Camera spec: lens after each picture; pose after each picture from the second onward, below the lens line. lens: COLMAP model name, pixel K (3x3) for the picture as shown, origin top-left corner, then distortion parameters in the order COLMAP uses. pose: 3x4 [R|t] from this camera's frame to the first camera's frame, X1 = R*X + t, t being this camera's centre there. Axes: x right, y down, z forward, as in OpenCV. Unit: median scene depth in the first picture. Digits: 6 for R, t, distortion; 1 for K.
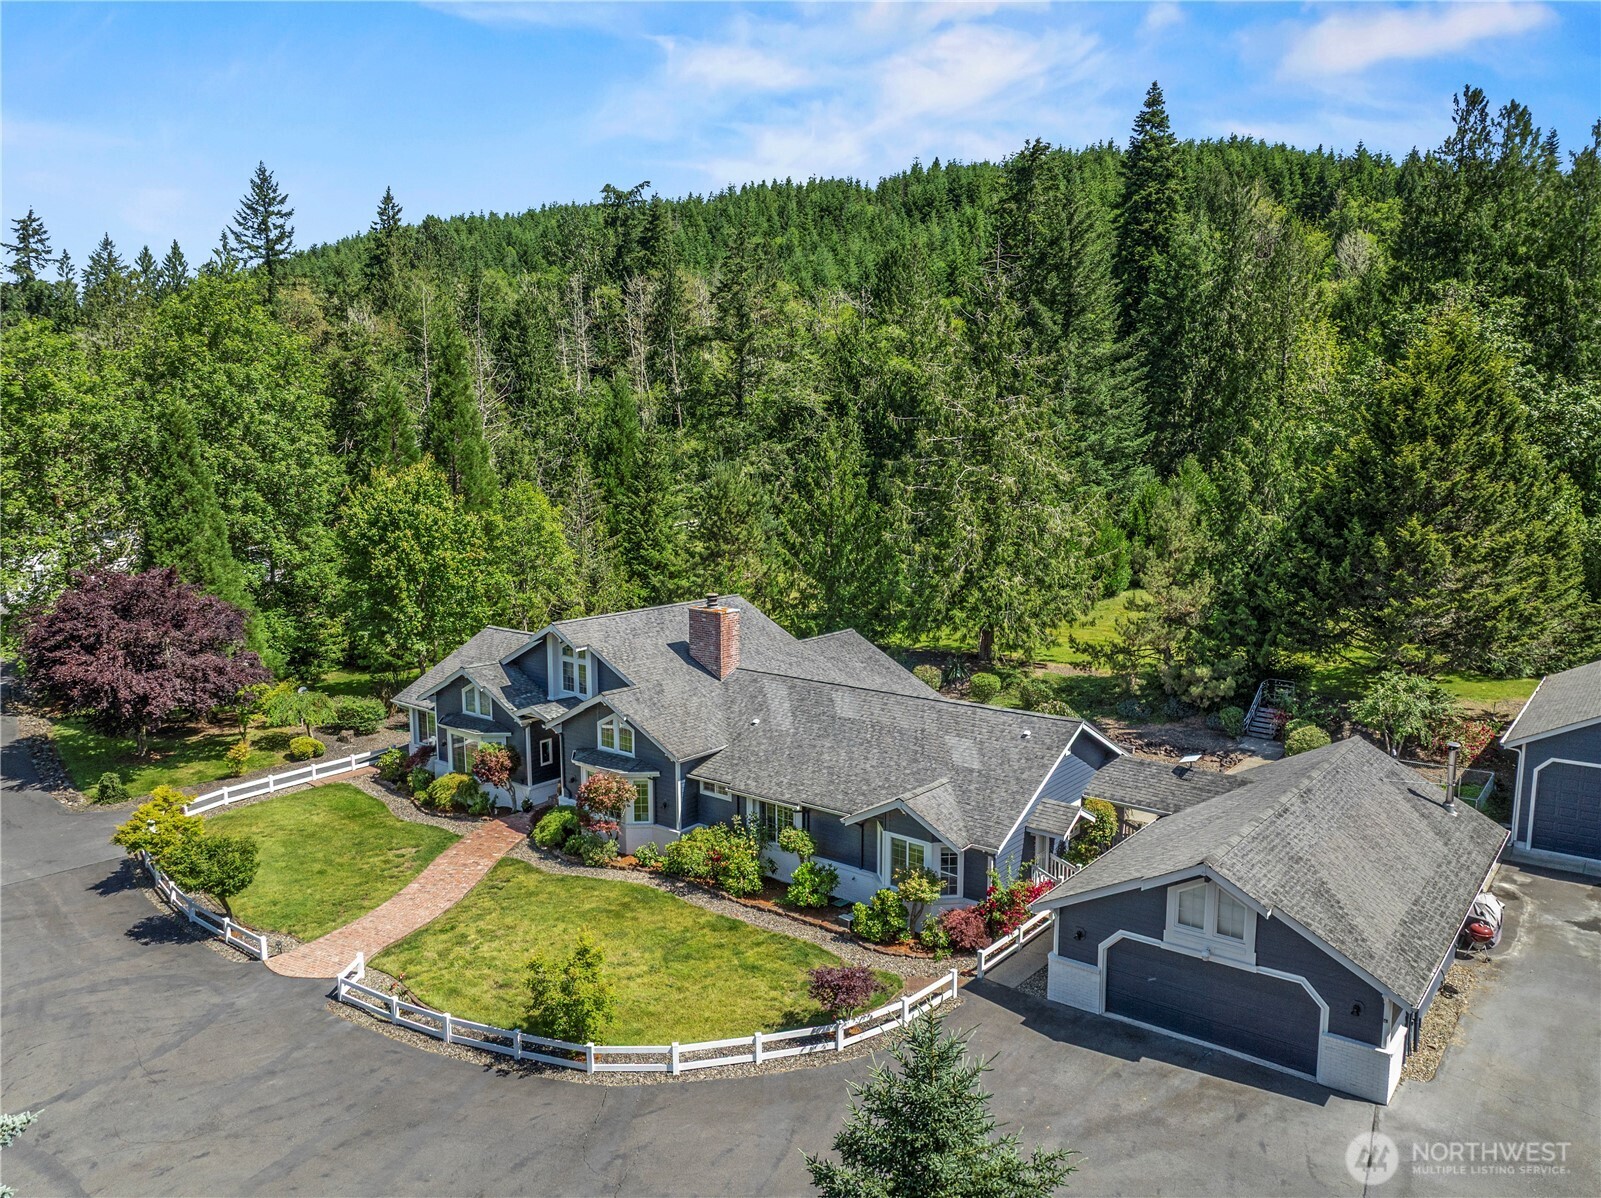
lens RADIAL K [[1147.1, 0, 801.7], [0, 1147.1, 608.4], [0, 0, 1]] dist [-0.051698, 0.019943]
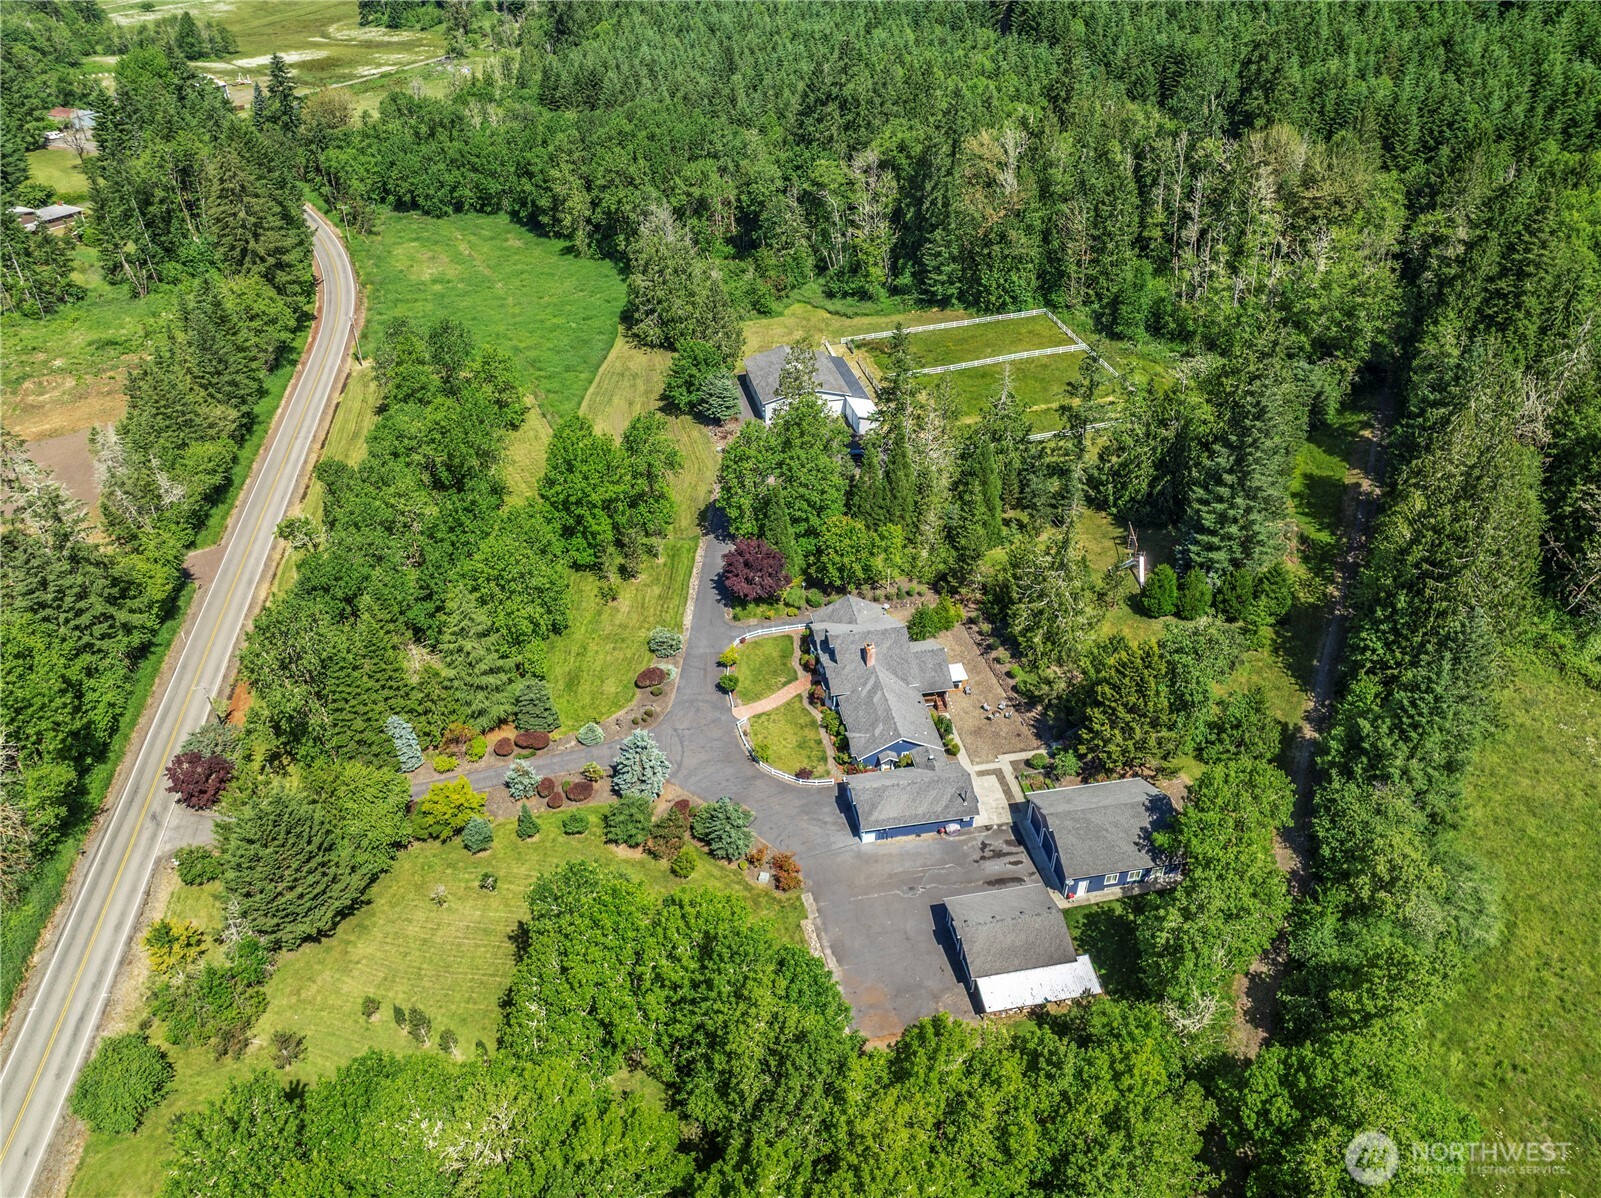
lens RADIAL K [[1147.1, 0, 801.7], [0, 1147.1, 608.4], [0, 0, 1]] dist [-0.051698, 0.019943]
pose [[0.756988, 0.381481, -0.530511, 1.589528], [-0.098617, 0.869287, 0.484371, -1.797158], [0.645944, -0.314345, 0.695661, -1.492539]]
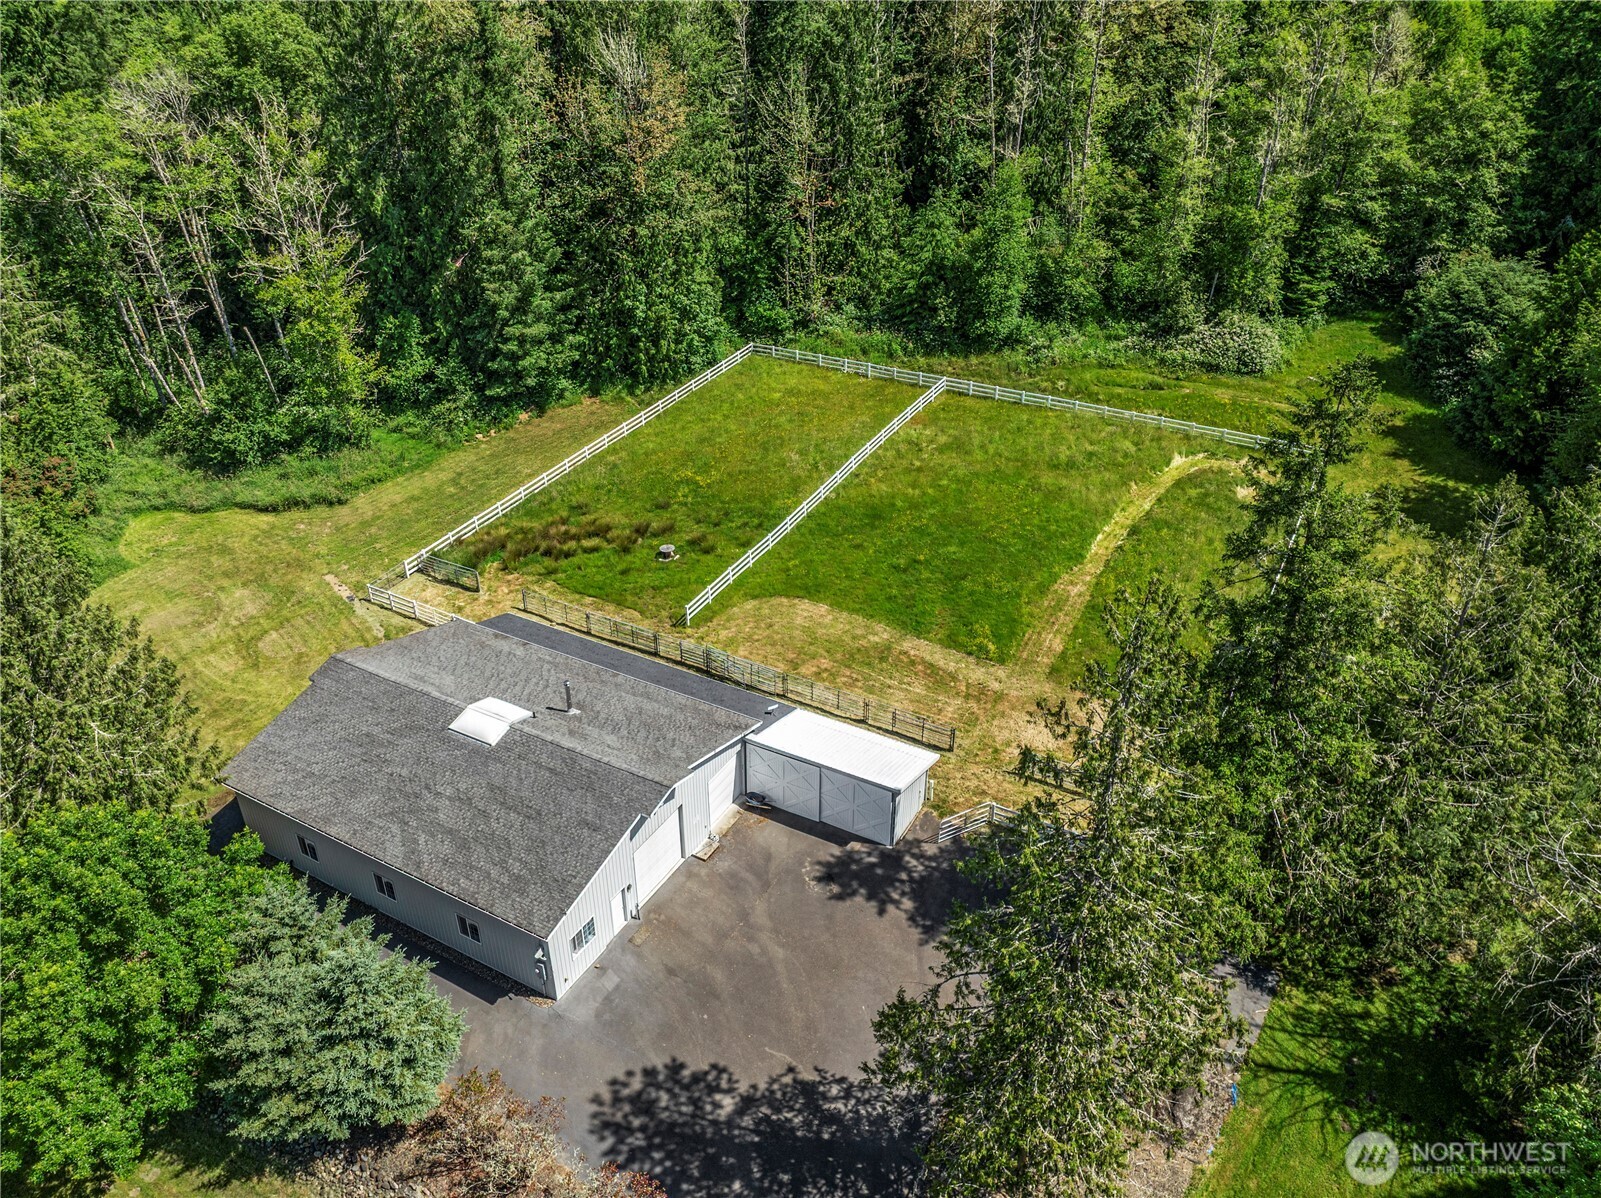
lens RADIAL K [[1147.1, 0, 801.7], [0, 1147.1, 608.4], [0, 0, 1]] dist [-0.051698, 0.019943]
pose [[0.992046, -0.055171, 0.113144, -1.443463], [0.009621, 0.929437, 0.368855, -0.798916], [-0.125511, -0.364832, 0.922575, 1.304384]]
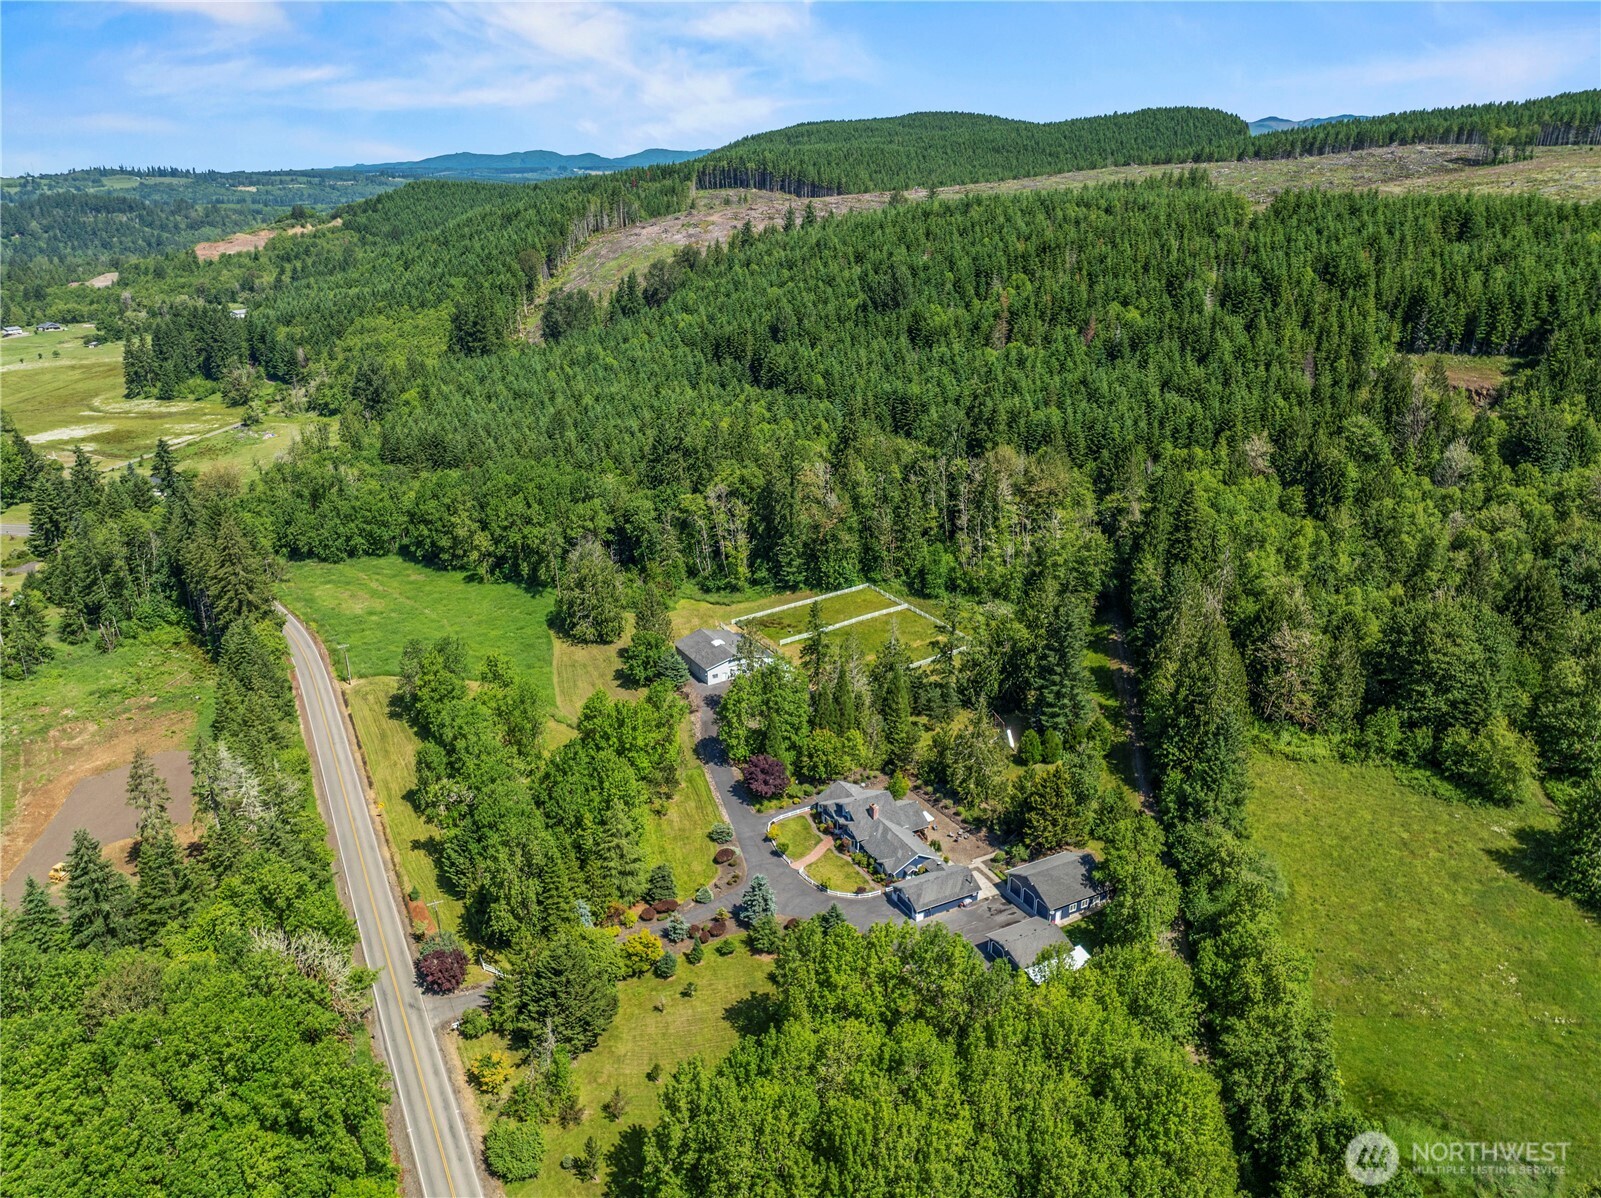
lens RADIAL K [[1147.1, 0, 801.7], [0, 1147.1, 608.4], [0, 0, 1]] dist [-0.051698, 0.019943]
pose [[0.916003, 0.145818, -0.373731, 1.458846], [-0.060955, 0.971374, 0.229600, -2.086276], [0.396513, -0.187534, 0.898671, -3.663592]]
